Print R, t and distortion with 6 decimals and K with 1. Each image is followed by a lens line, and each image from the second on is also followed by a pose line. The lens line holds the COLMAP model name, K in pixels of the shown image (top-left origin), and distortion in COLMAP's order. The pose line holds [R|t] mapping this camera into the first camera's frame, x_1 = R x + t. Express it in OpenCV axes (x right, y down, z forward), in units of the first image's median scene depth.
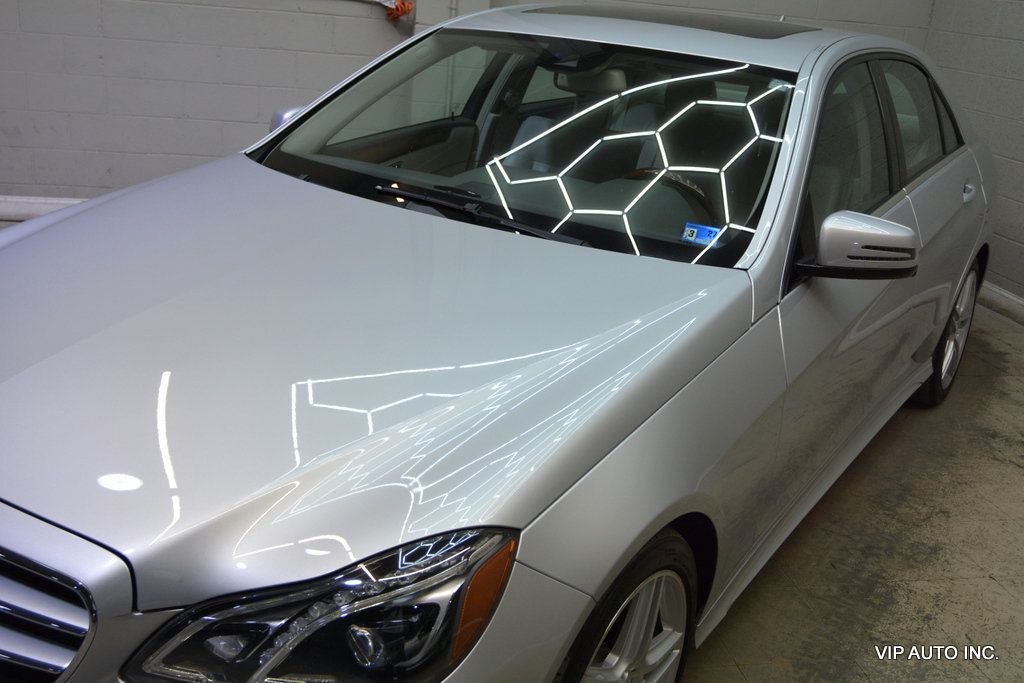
lens RADIAL K [[1012.4, 0, 505.5], [0, 1012.4, 342.9], [0, 0, 1]] dist [-0.020472, -0.013819]
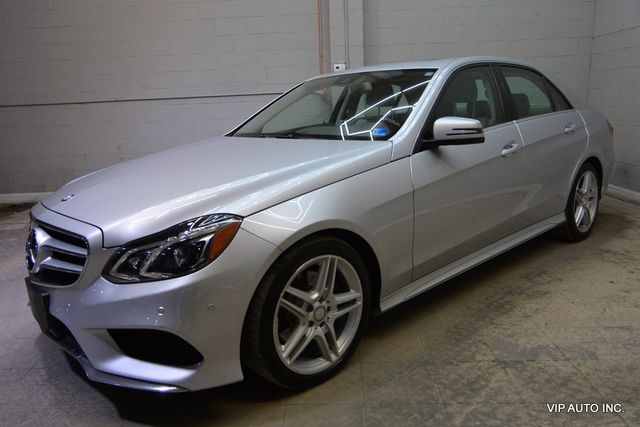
lens RADIAL K [[486.2, 0, 314.2], [0, 486.2, 211.0], [0, 0, 1]] dist [-0.002422, 0.002305]
pose [[0.965073, -0.069890, -0.252486, 0.275461], [0.033362, 0.988699, -0.146158, 0.197463], [0.259848, 0.132630, 0.956498, -0.066770]]
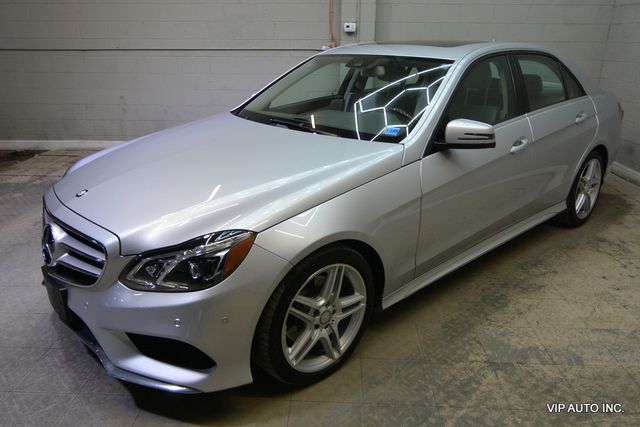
lens RADIAL K [[486.2, 0, 314.2], [0, 486.2, 211.0], [0, 0, 1]] dist [-0.002422, 0.002305]
pose [[0.967846, 0.005085, -0.251490, 0.262918], [-0.009985, 0.999784, -0.018212, 0.083981], [0.251344, 0.020137, 0.967688, -0.098197]]
